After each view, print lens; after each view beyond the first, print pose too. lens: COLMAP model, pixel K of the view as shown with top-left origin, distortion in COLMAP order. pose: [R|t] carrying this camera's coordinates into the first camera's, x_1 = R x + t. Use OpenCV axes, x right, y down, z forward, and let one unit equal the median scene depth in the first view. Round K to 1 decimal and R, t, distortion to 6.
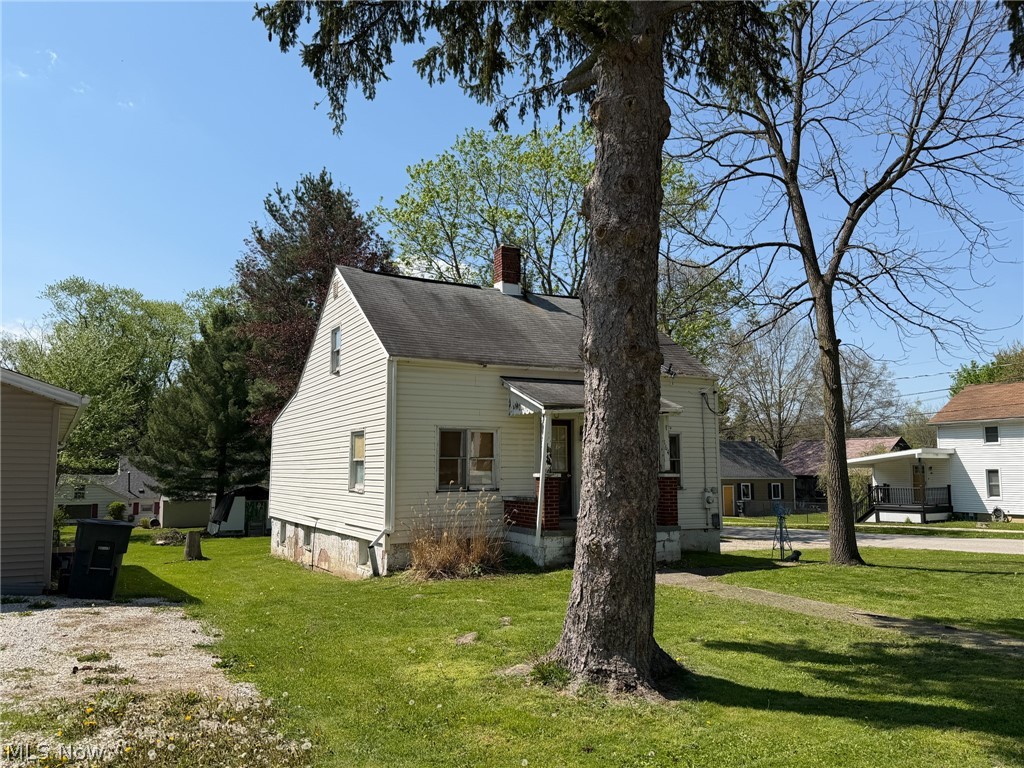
lens RADIAL K [[756.2, 0, 516.7], [0, 756.2, 371.6], [0, 0, 1]] dist [0.029591, -0.009519]
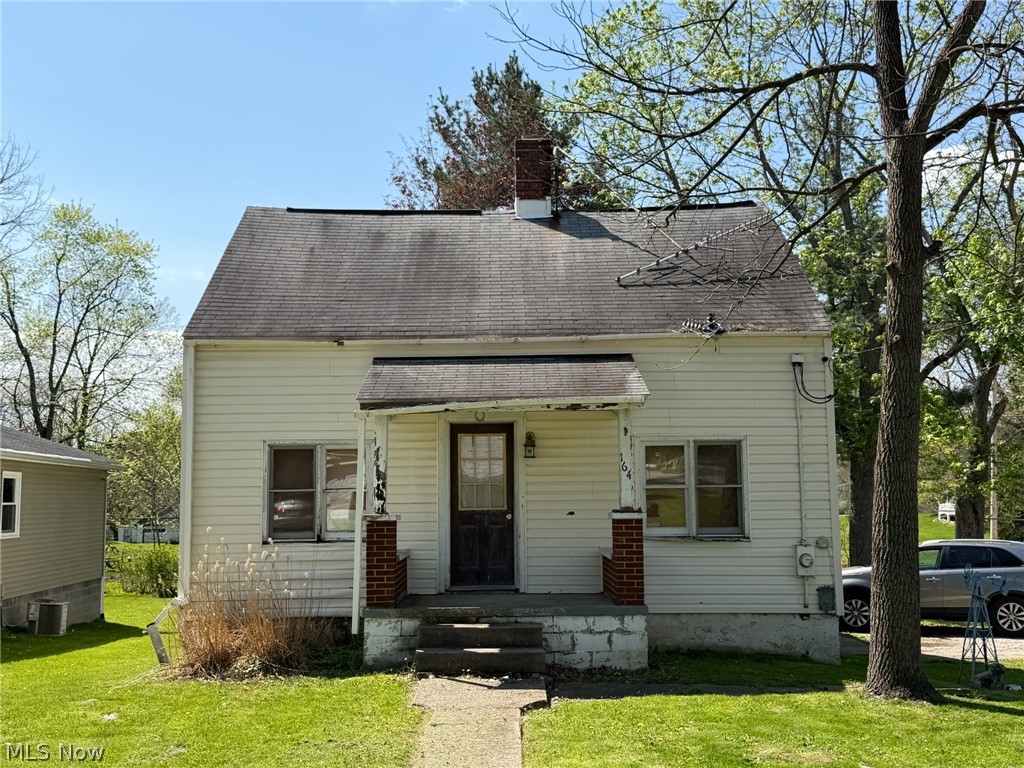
lens RADIAL K [[1169.4, 0, 519.5], [0, 1169.4, 376.3], [0, 0, 1]] dist [0.029090, 0.000000]
pose [[0.892954, -0.055695, -0.446689, 0.510432], [0.065451, 0.997835, 0.006426, 0.022845], [0.445364, -0.034975, 0.894666, 0.191273]]
